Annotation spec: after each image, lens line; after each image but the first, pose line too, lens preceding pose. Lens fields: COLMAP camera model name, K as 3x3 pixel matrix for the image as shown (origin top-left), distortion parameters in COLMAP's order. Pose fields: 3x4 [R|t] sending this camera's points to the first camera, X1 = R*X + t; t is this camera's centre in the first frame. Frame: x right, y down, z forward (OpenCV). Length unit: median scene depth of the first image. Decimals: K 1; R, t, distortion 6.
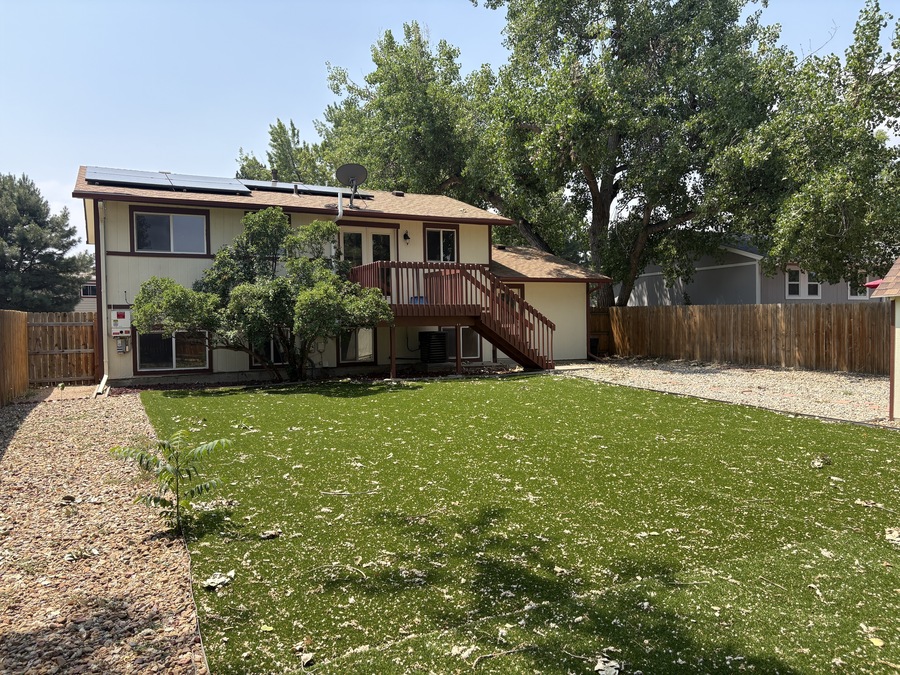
lens RADIAL K [[674.5, 0, 445.1], [0, 674.5, 337.6], [0, 0, 1]] dist [0.068335, -0.077503]
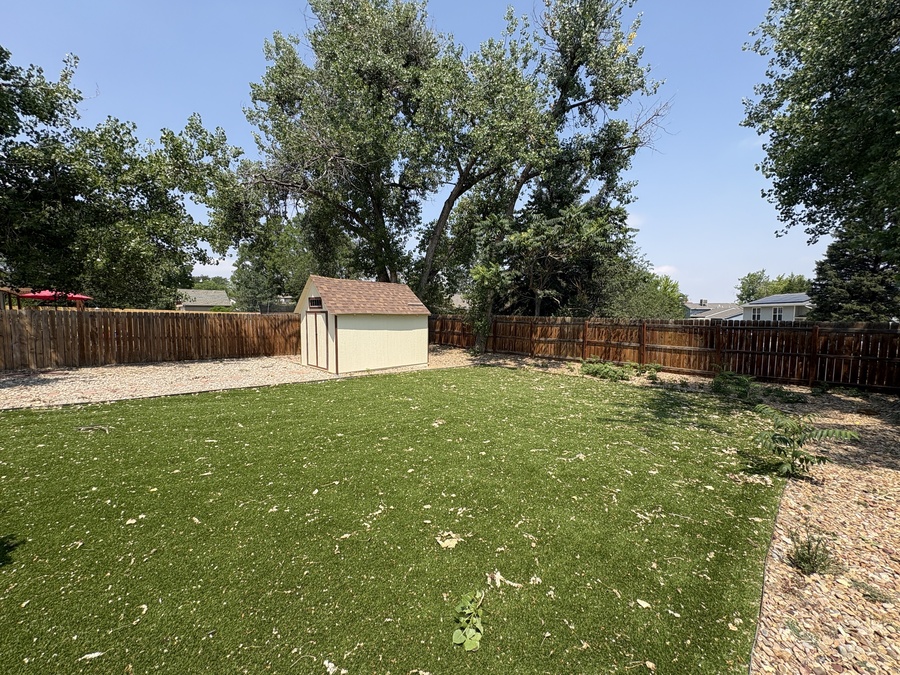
lens RADIAL K [[358.6, 0, 450.0], [0, 358.6, 337.5], [0, 0, 1]] dist [0.002017, 0.000406]
pose [[-0.320453, -0.047683, 0.946064, -0.302310], [0.024569, 0.997978, 0.058622, -0.028334], [-0.946946, 0.042029, -0.318633, 0.667981]]
